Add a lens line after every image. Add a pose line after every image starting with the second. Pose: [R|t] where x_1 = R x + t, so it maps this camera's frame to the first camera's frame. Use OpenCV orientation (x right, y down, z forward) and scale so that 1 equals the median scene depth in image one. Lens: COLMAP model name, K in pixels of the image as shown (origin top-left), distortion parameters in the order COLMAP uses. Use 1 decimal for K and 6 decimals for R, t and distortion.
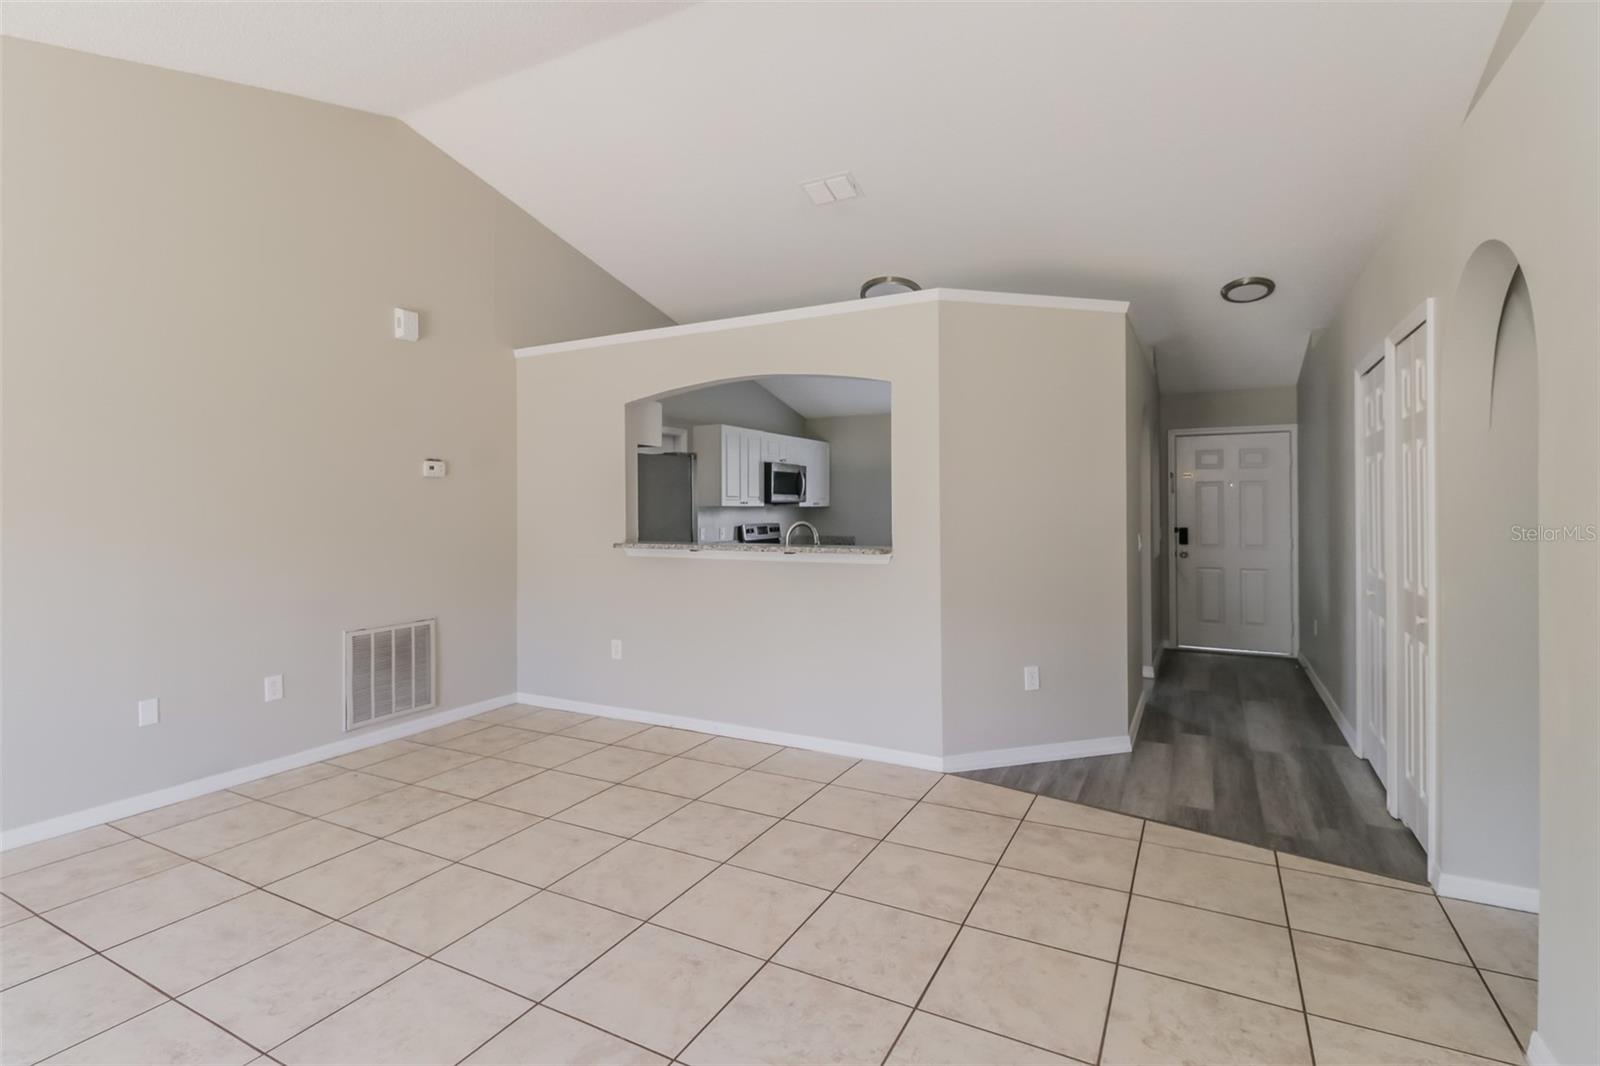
lens RADIAL K [[769.2, 0, 796.4], [0, 769.2, 517.6], [0, 0, 1]] dist [-0.004177, -0.000148]
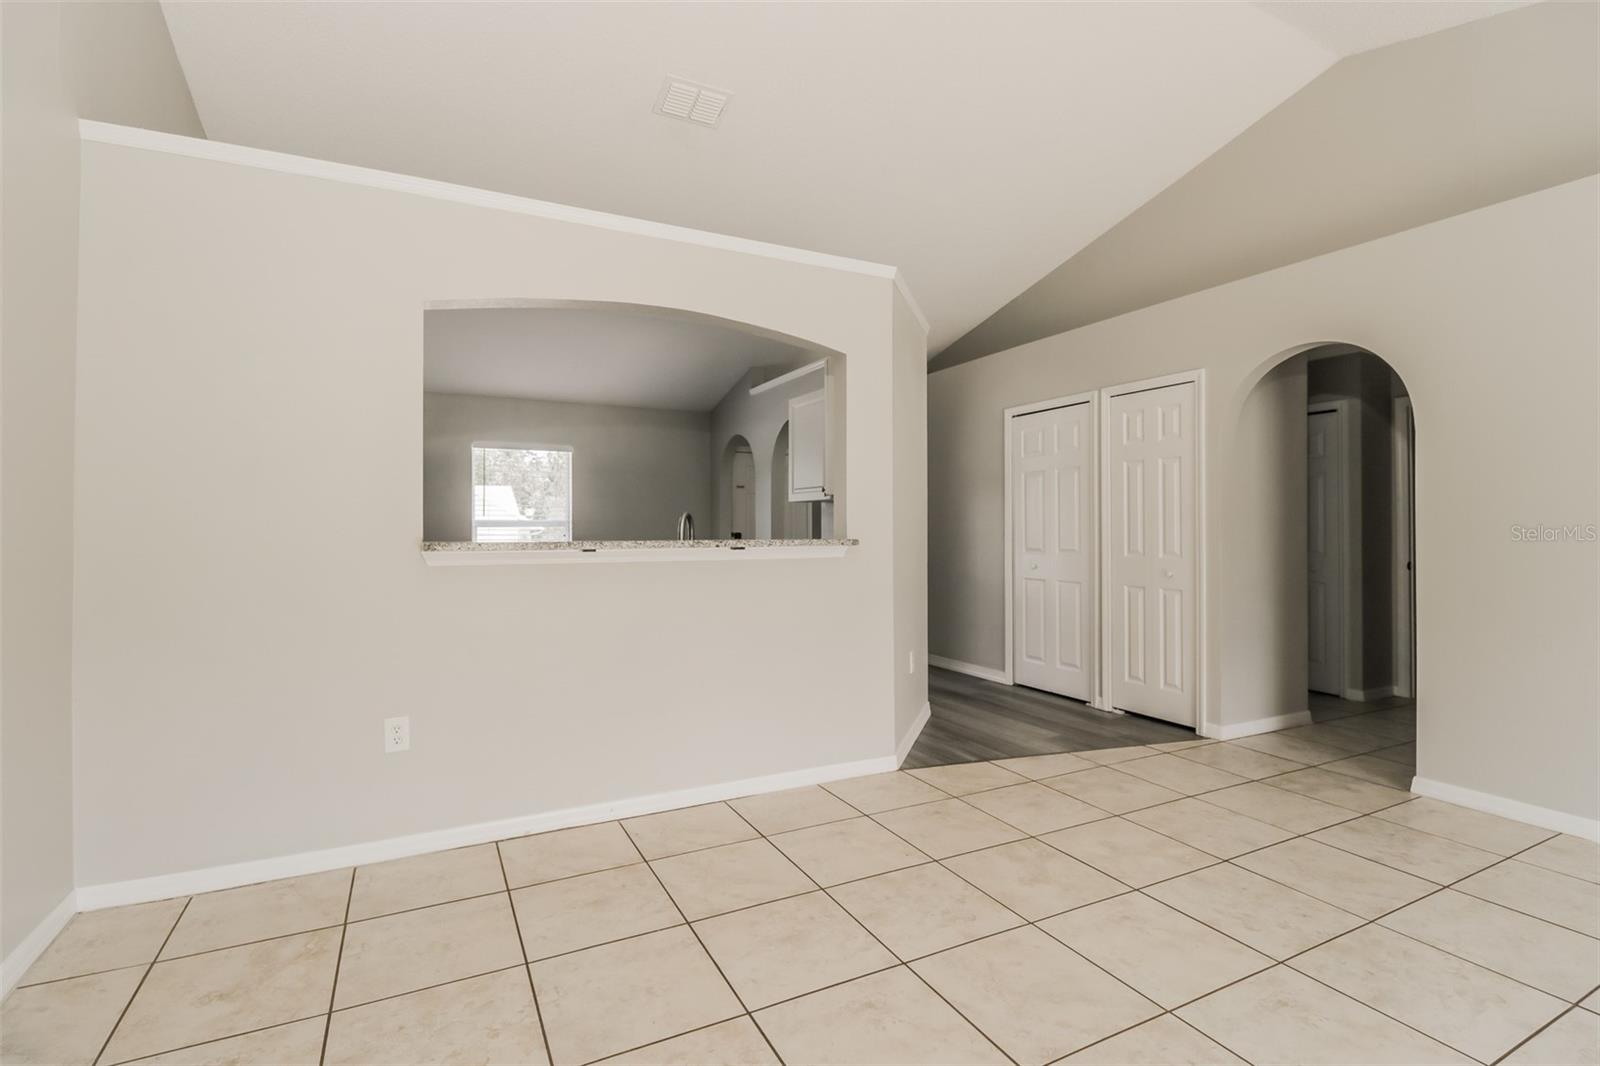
lens RADIAL K [[769.2, 0, 804.0], [0, 769.2, 529.0], [0, 0, 1]] dist [-0.004177, -0.000148]
pose [[0.566362, -0.005498, 0.824139, -0.734856], [0.009195, 0.999958, 0.000352, 0.037610], [-0.824106, 0.007378, 0.566388, 0.627437]]
